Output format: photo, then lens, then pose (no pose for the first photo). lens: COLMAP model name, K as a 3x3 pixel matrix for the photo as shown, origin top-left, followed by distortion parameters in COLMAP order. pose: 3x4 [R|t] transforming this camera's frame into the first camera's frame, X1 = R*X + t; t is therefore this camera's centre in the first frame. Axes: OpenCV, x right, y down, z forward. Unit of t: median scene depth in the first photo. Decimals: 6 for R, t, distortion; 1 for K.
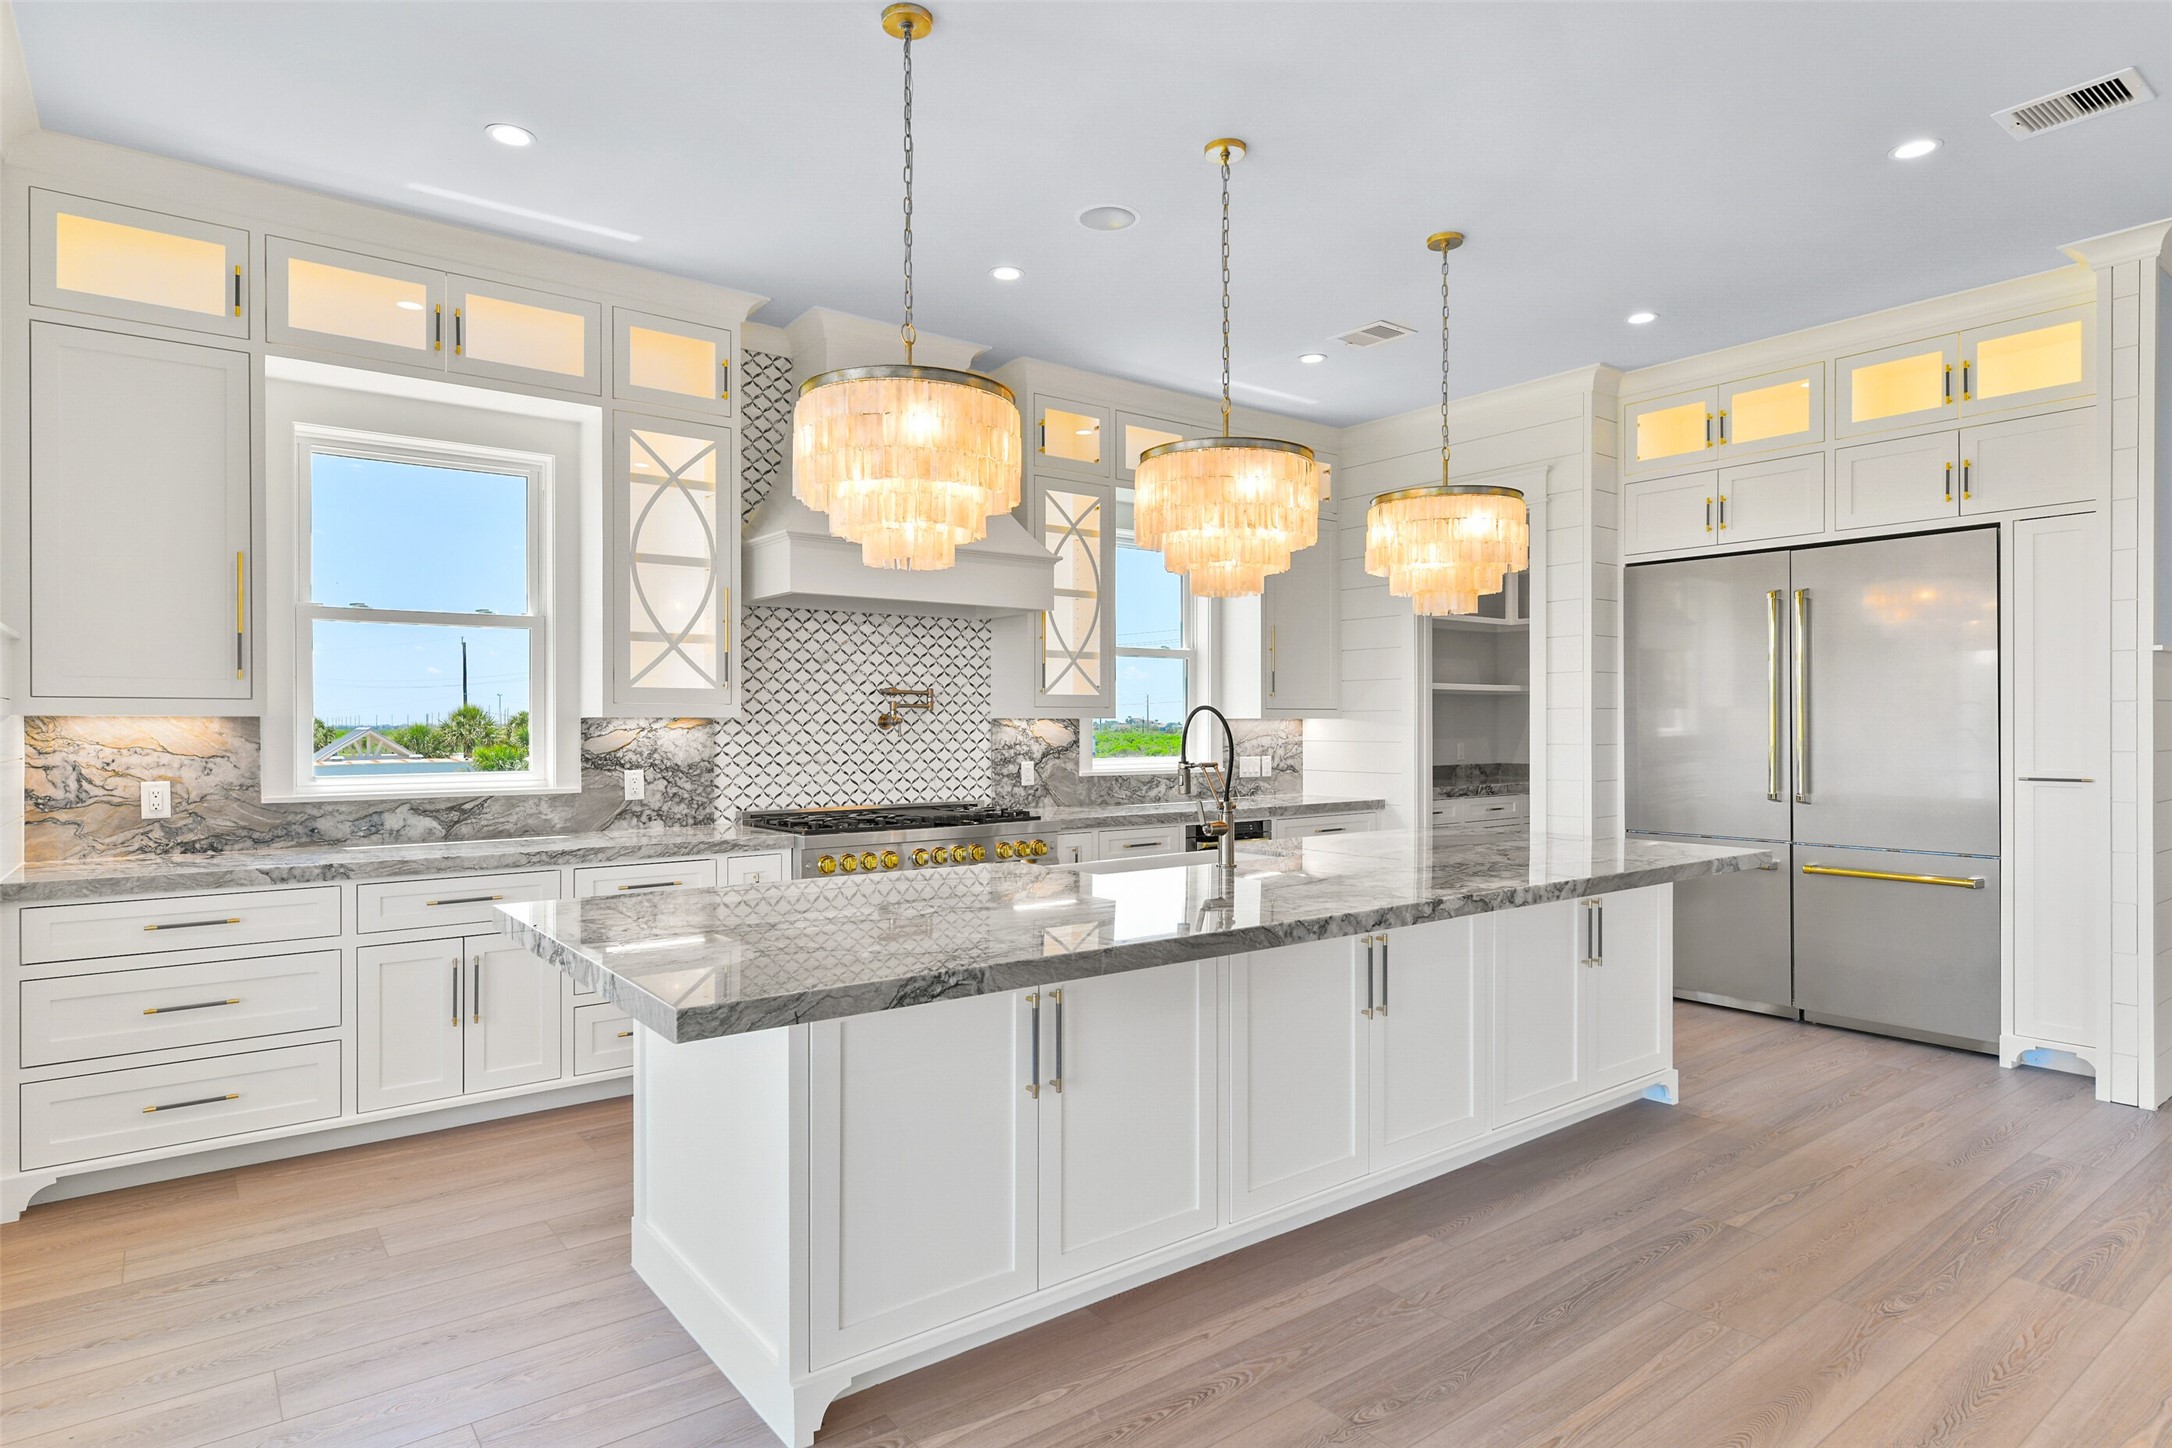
lens RADIAL K [[1193.5, 0, 1092.1], [0, 1193.5, 726.0], [0, 0, 1]] dist [0.007725, -0.002876]
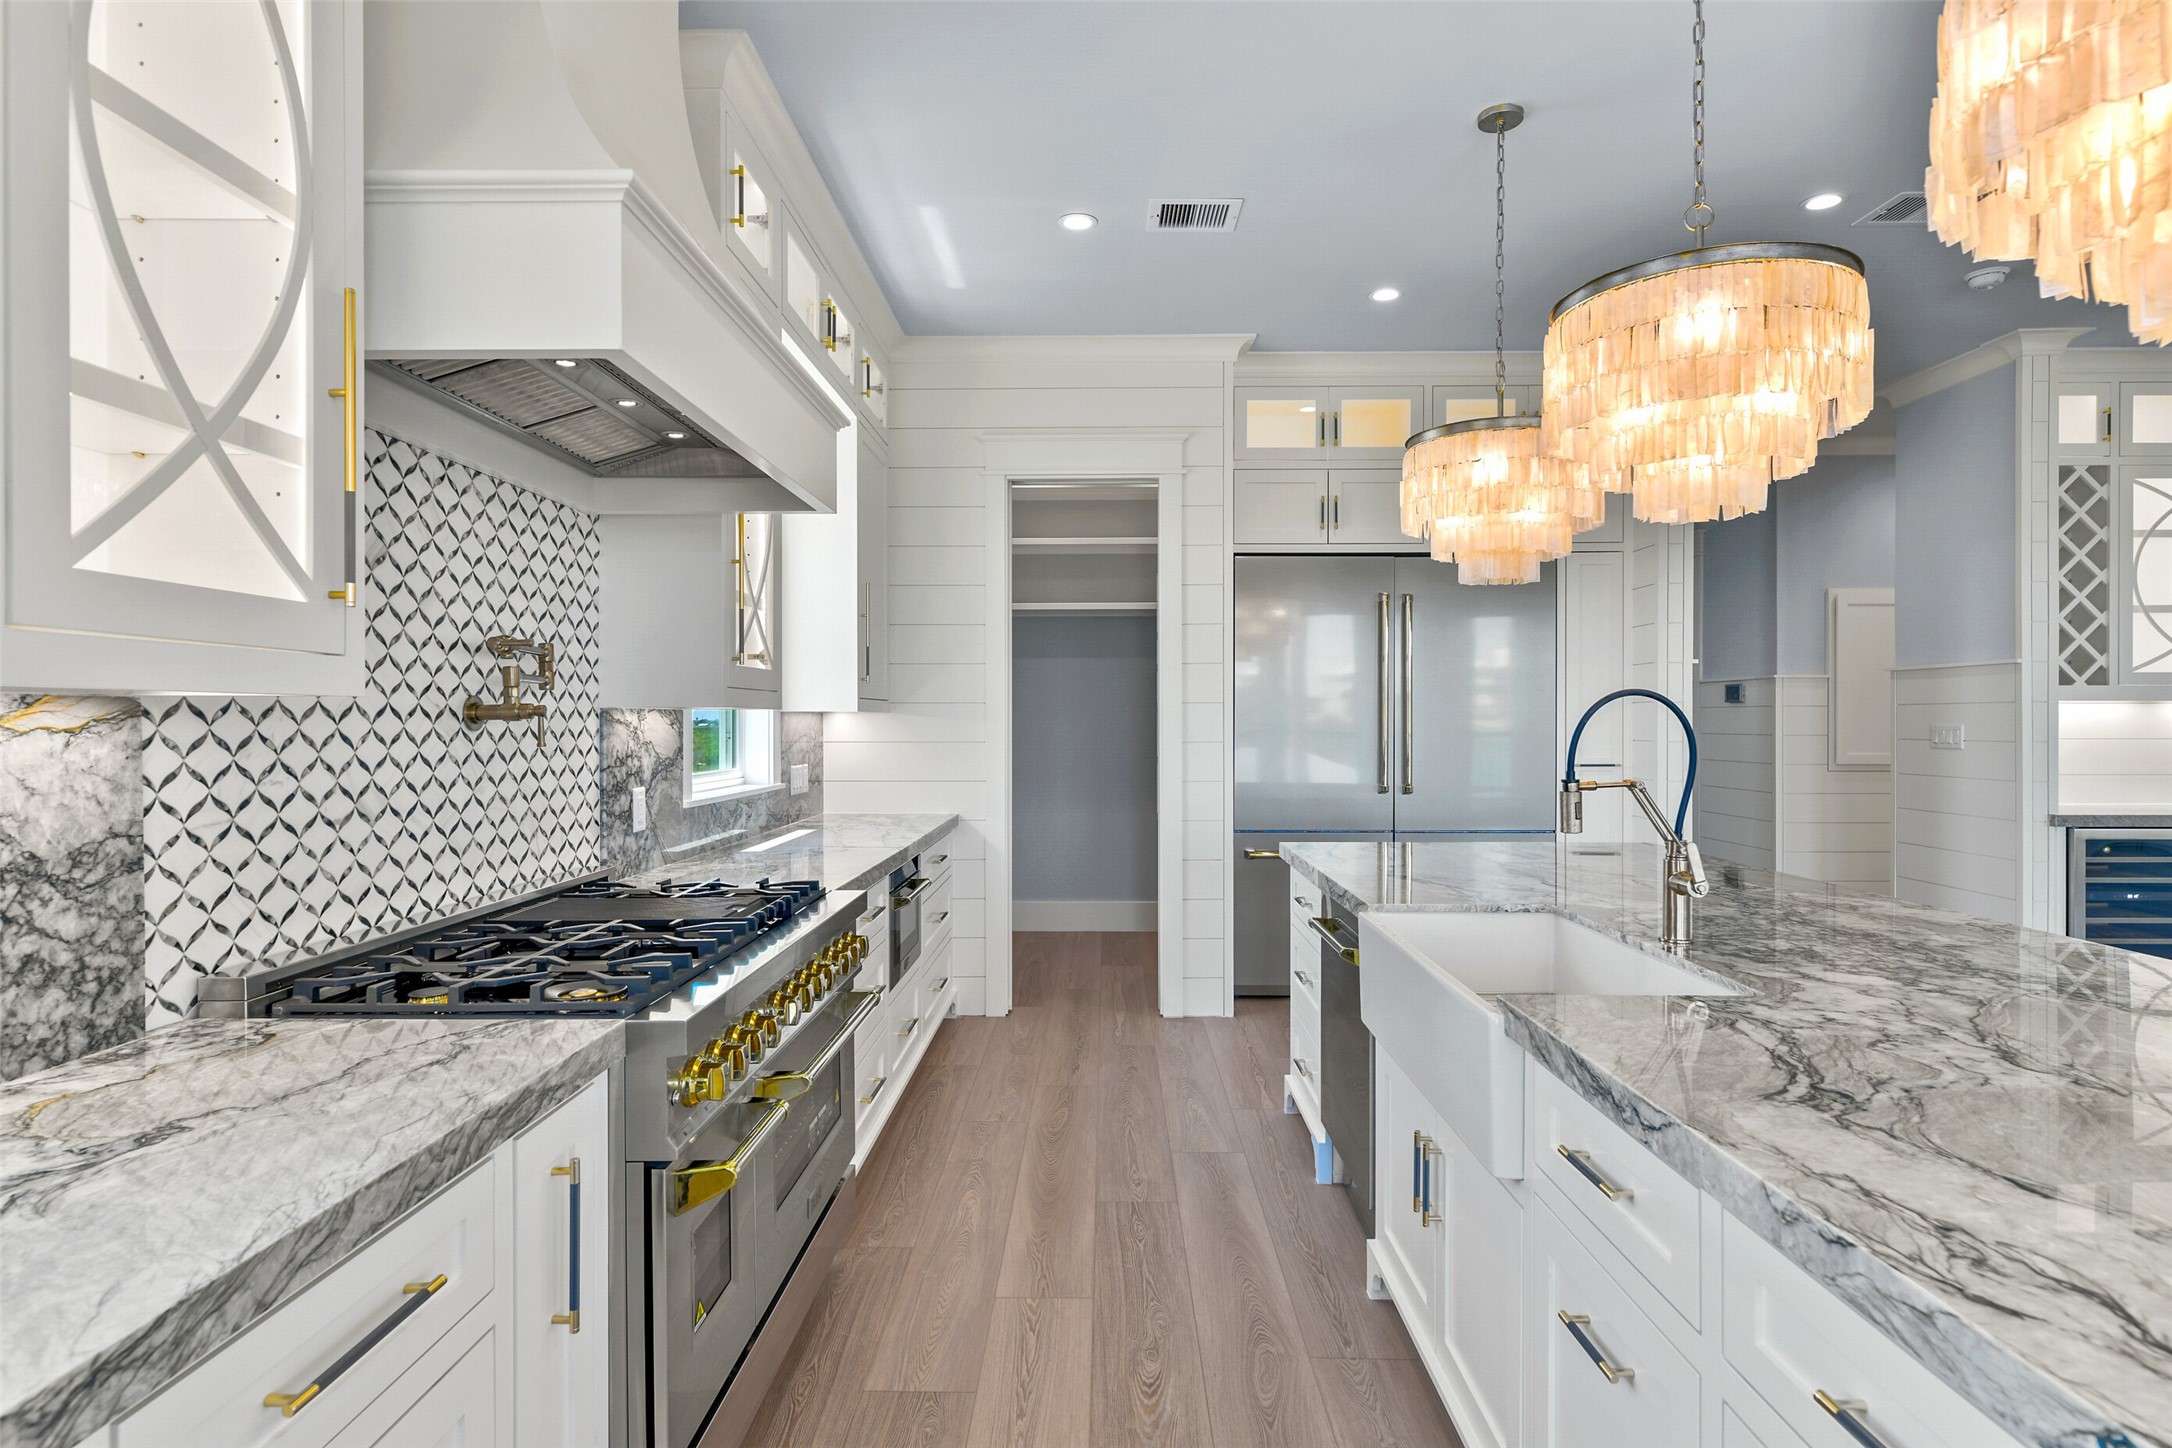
lens RADIAL K [[1122.6, 0, 1079.4], [0, 1122.6, 728.7], [0, 0, 1]] dist [0.001569, -0.001645]
pose [[0.627546, -0.005090, 0.778563, -0.416987], [0.000678, 0.999982, 0.005991, 0.000014], [-0.778579, -0.003231, 0.627538, 0.661197]]
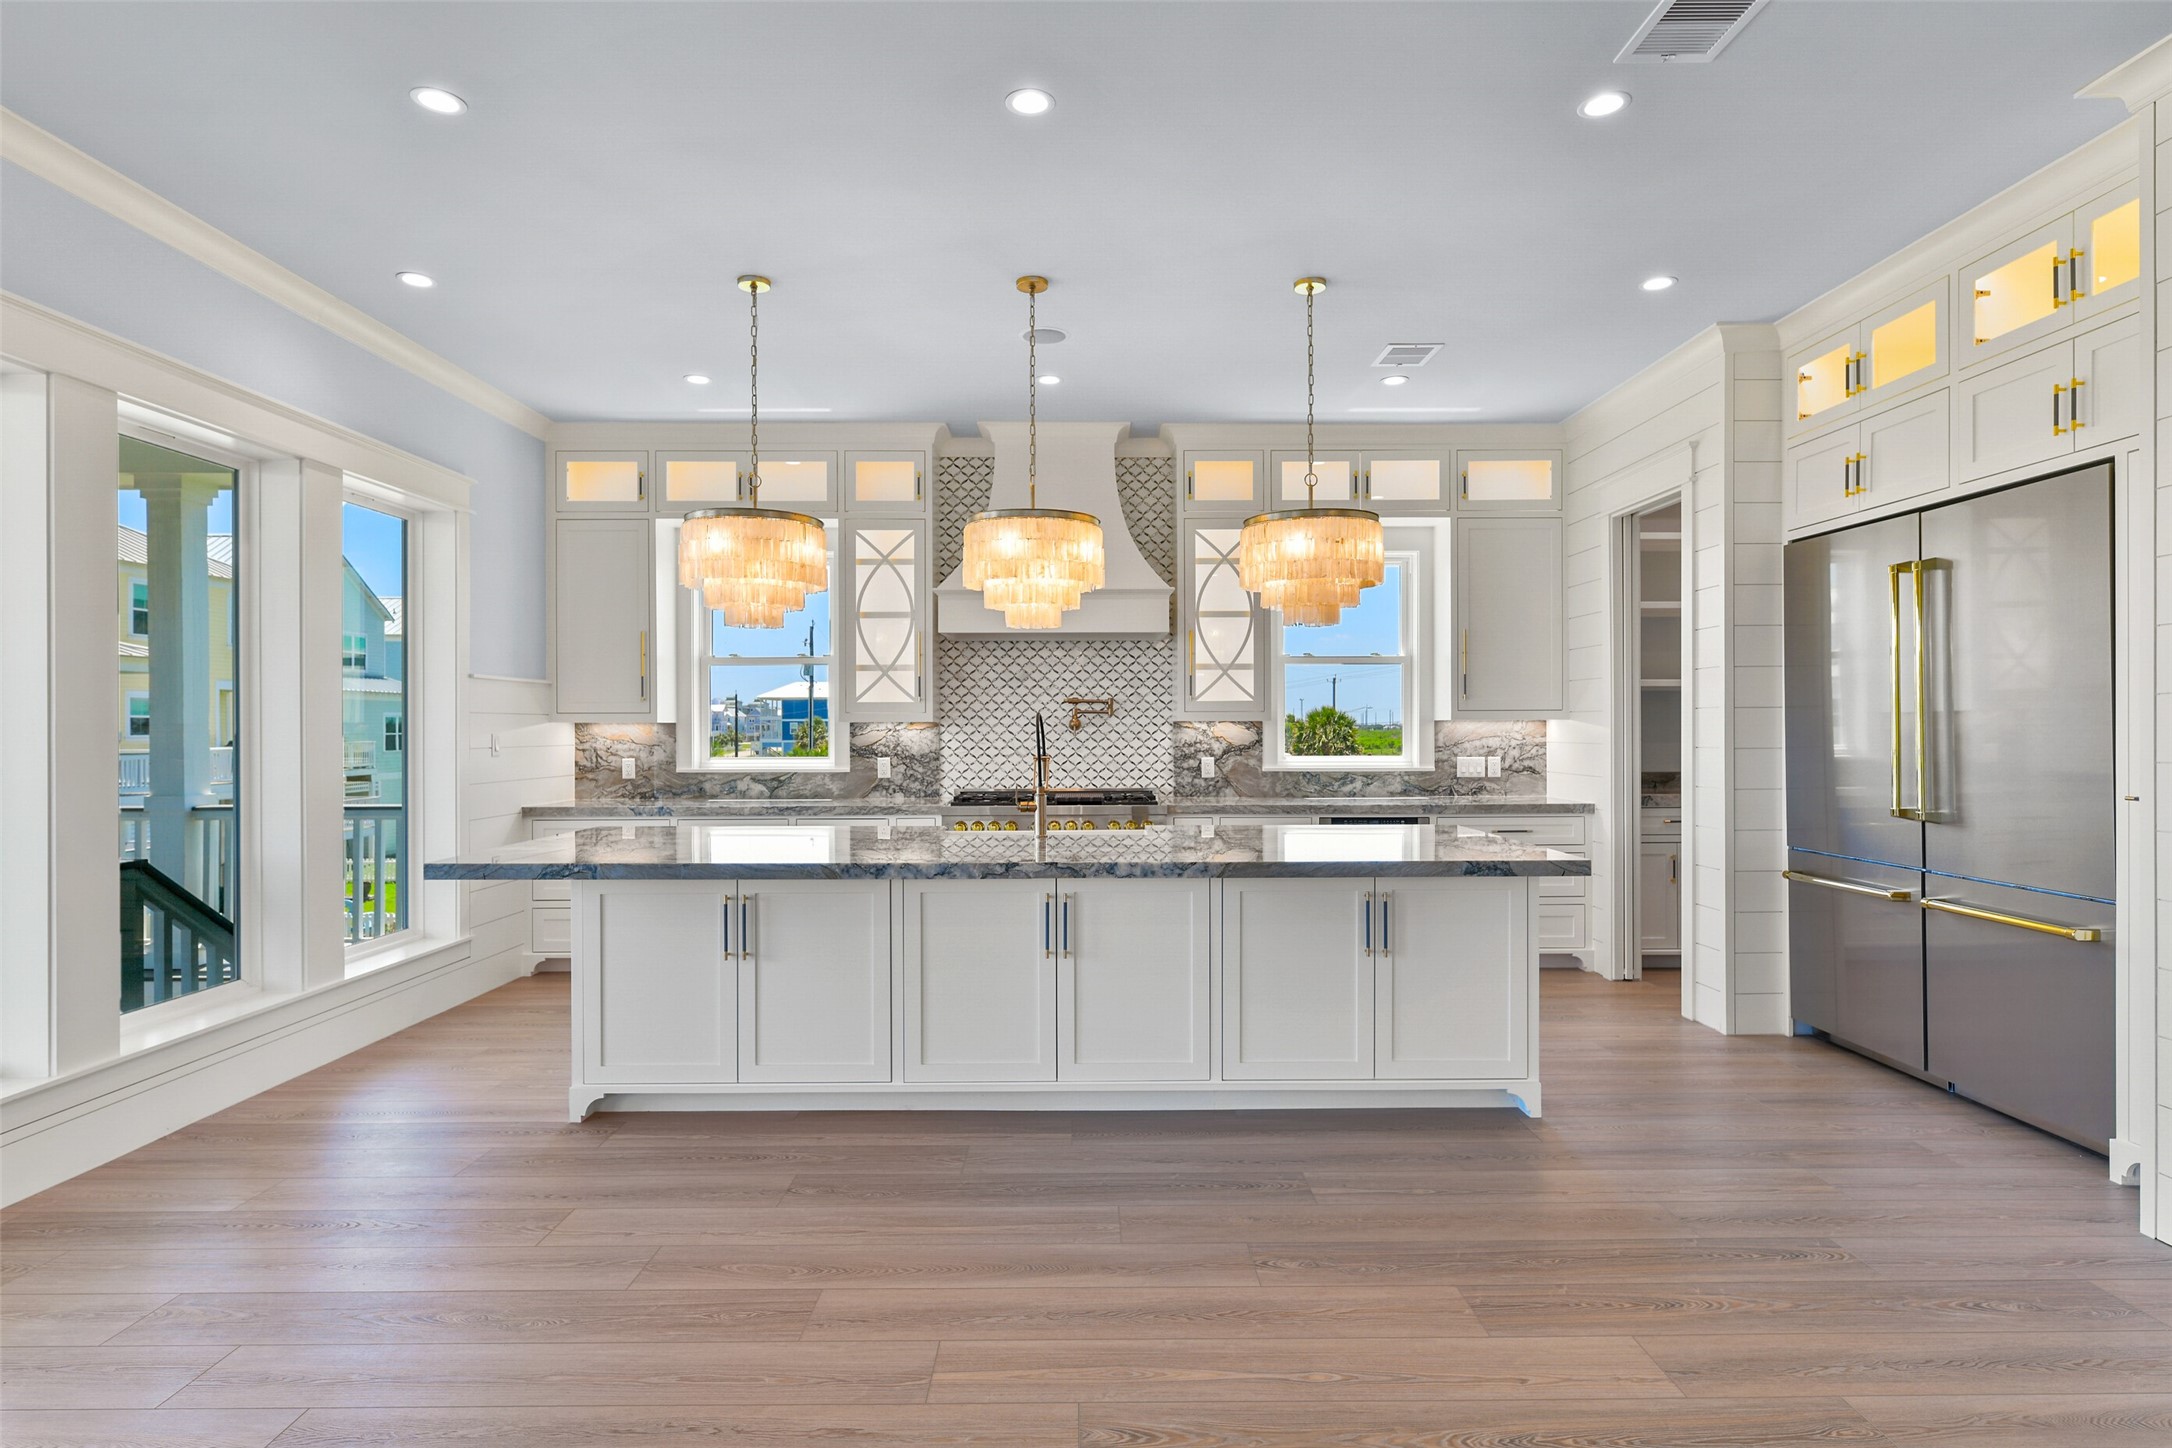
lens RADIAL K [[1122.6, 0, 1086.8], [0, 1122.6, 730.5], [0, 0, 1]] dist [0.001569, -0.001645]
pose [[0.796228, 0.001114, -0.604995, 0.667719], [0.001034, 0.999994, 0.003203, -0.000906], [0.604996, -0.003176, 0.796223, 0.049575]]
